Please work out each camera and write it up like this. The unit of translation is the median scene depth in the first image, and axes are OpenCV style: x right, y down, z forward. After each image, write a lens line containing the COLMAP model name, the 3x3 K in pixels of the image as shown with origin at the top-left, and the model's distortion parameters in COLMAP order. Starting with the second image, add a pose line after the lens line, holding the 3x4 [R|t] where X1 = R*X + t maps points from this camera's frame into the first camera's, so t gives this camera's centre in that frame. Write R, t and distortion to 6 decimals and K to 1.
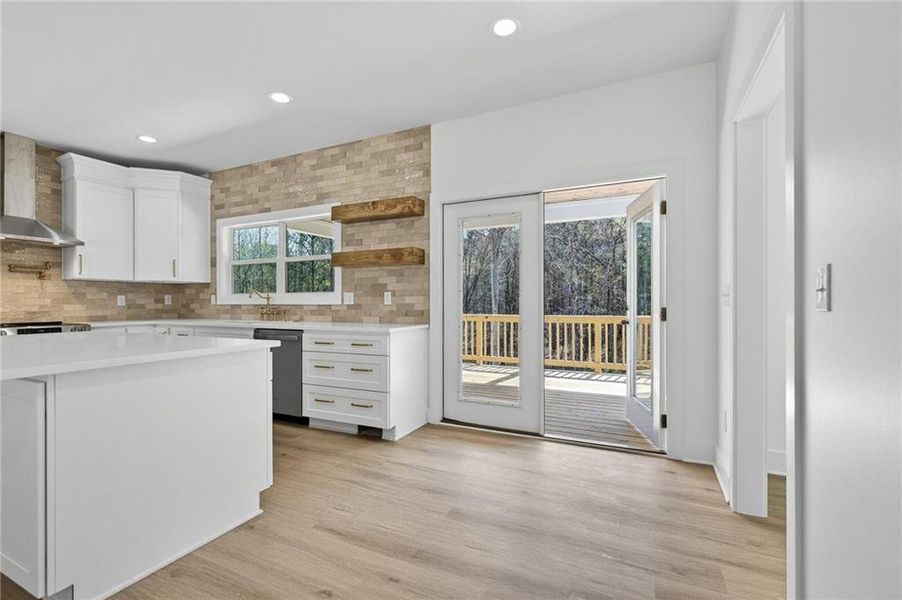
lens RADIAL K [[404.1, 0, 448.9], [0, 404.1, 302.3], [0, 0, 1]] dist [-0.001887, -0.000413]
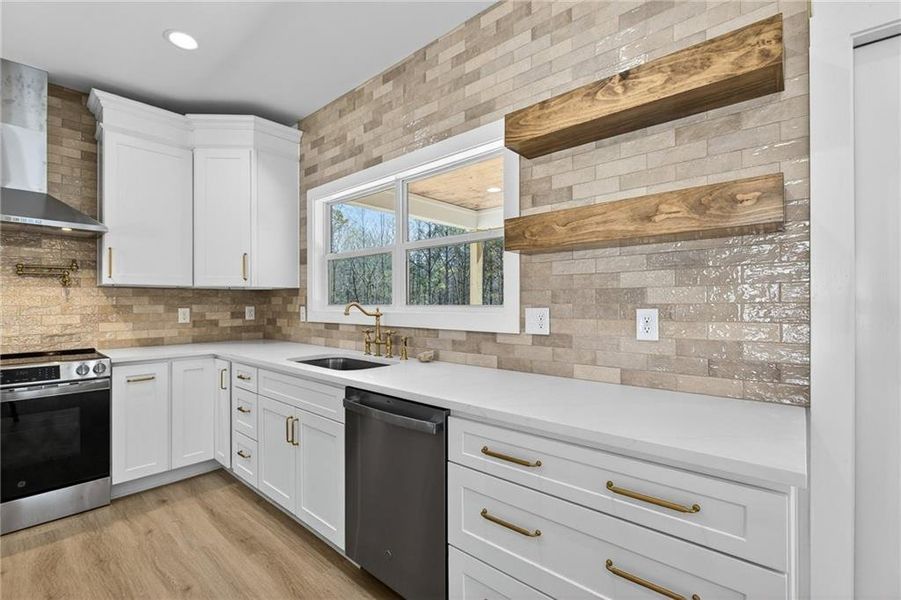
lens RADIAL K [[403.6, 0, 446.1], [0, 403.6, 301.8], [0, 0, 1]] dist [-0.001887, -0.000413]
pose [[0.960796, -0.000185, -0.277257, -0.211240], [-0.001404, 0.999984, -0.005534, -0.027017], [0.277253, 0.005706, 0.960780, 0.513445]]
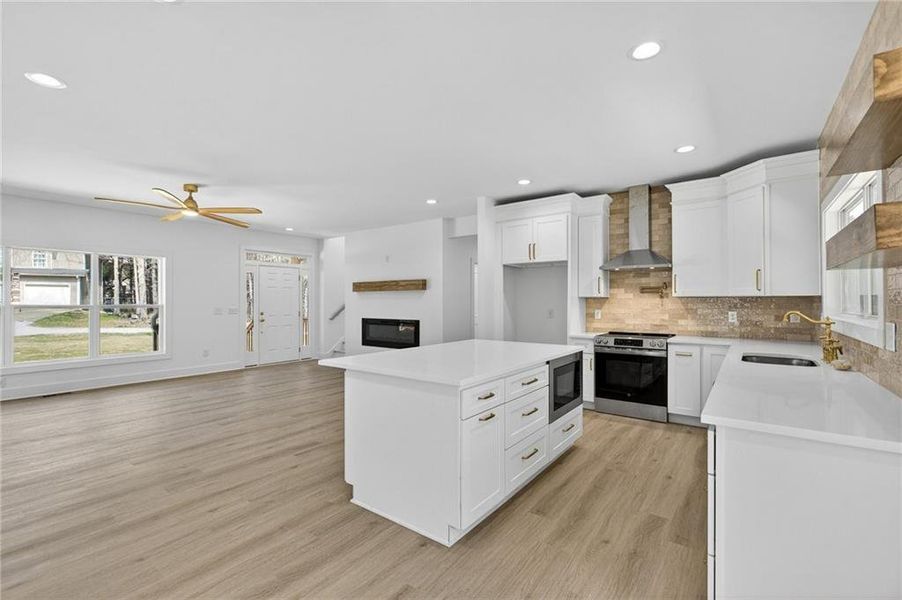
lens RADIAL K [[404.1, 0, 446.4], [0, 404.1, 300.0], [0, 0, 1]] dist [-0.001887, -0.000413]
pose [[-0.189305, -0.000746, -0.981918, 0.261608], [-0.001470, 0.999999, -0.000476, -0.046735], [0.981917, 0.001354, -0.189306, 0.584180]]
